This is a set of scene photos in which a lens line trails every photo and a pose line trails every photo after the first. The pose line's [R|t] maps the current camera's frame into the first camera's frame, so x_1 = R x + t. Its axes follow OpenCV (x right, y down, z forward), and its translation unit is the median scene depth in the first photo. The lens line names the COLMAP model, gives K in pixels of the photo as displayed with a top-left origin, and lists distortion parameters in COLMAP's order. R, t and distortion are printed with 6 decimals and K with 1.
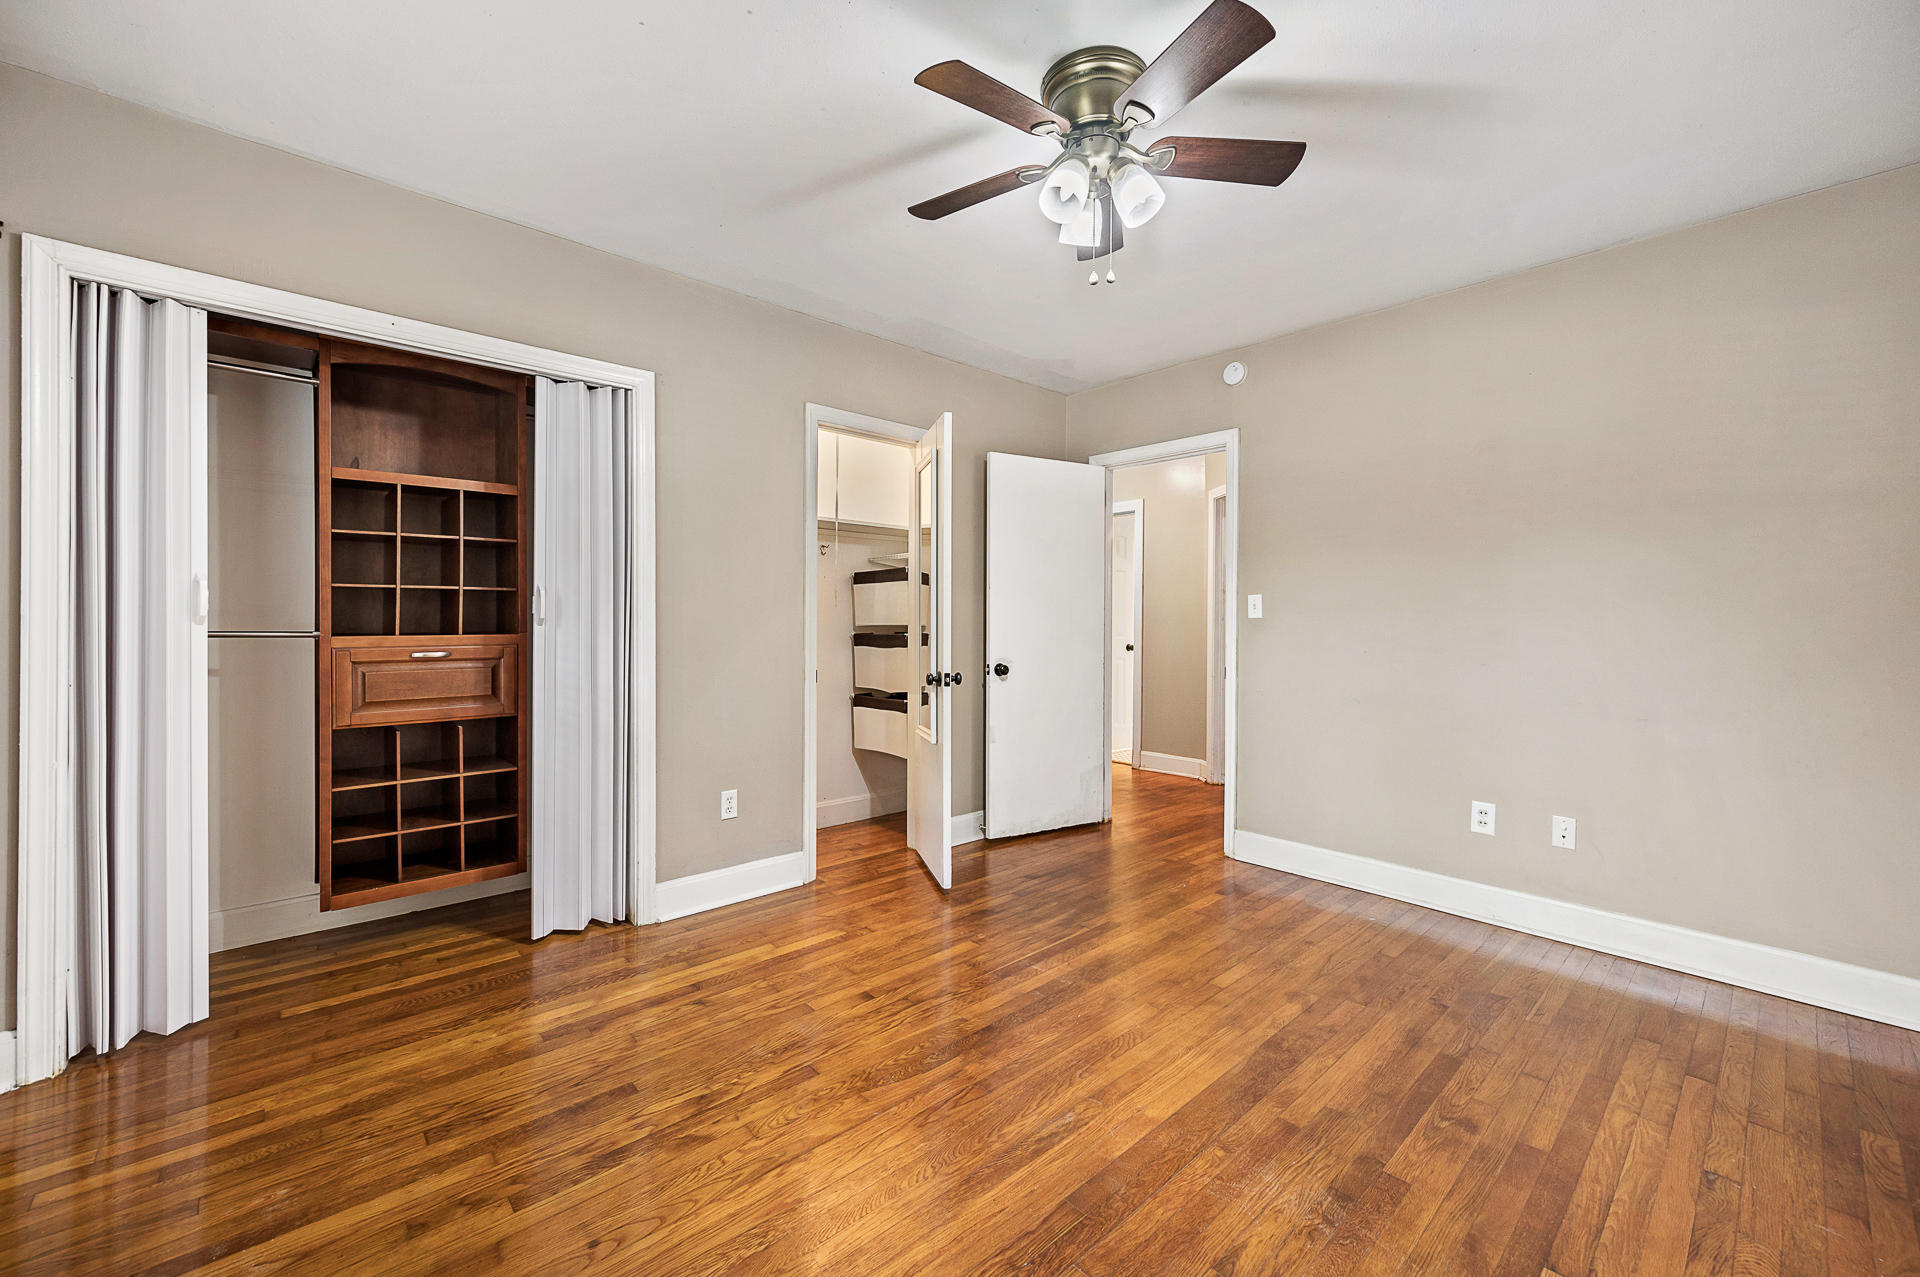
lens RADIAL K [[759.0, 0, 956.2], [0, 759.0, 624.6], [0, 0, 1]] dist [-0.000444, -0.000207]
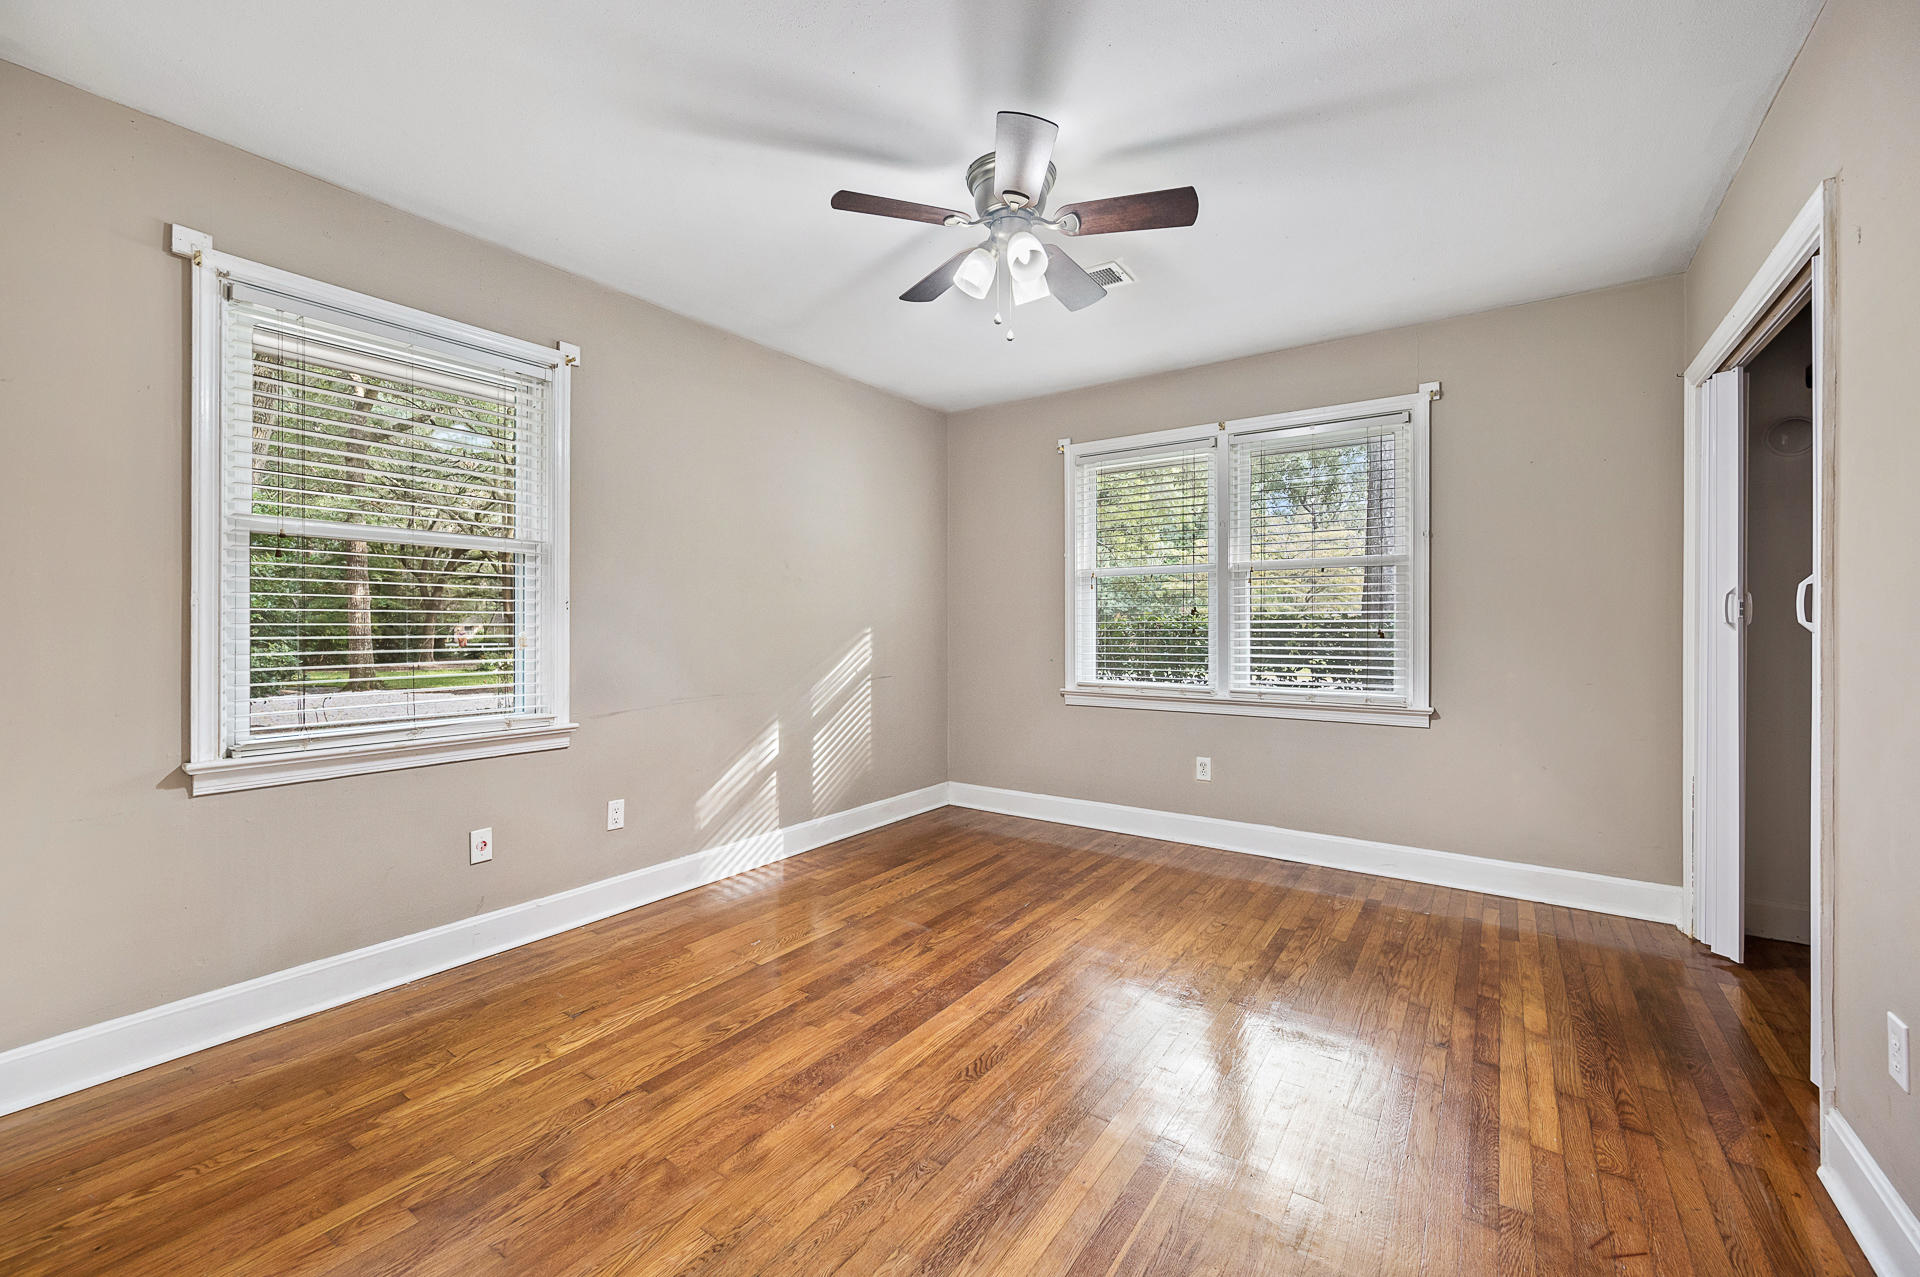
lens RADIAL K [[759.0, 0, 956.2], [0, 759.0, 624.6], [0, 0, 1]] dist [-0.000444, -0.000207]
pose [[-0.975476, -0.003568, -0.220077, 0.550136], [-0.004234, 0.999988, 0.002552, -0.006724], [0.220065, 0.003421, -0.975479, 2.253926]]
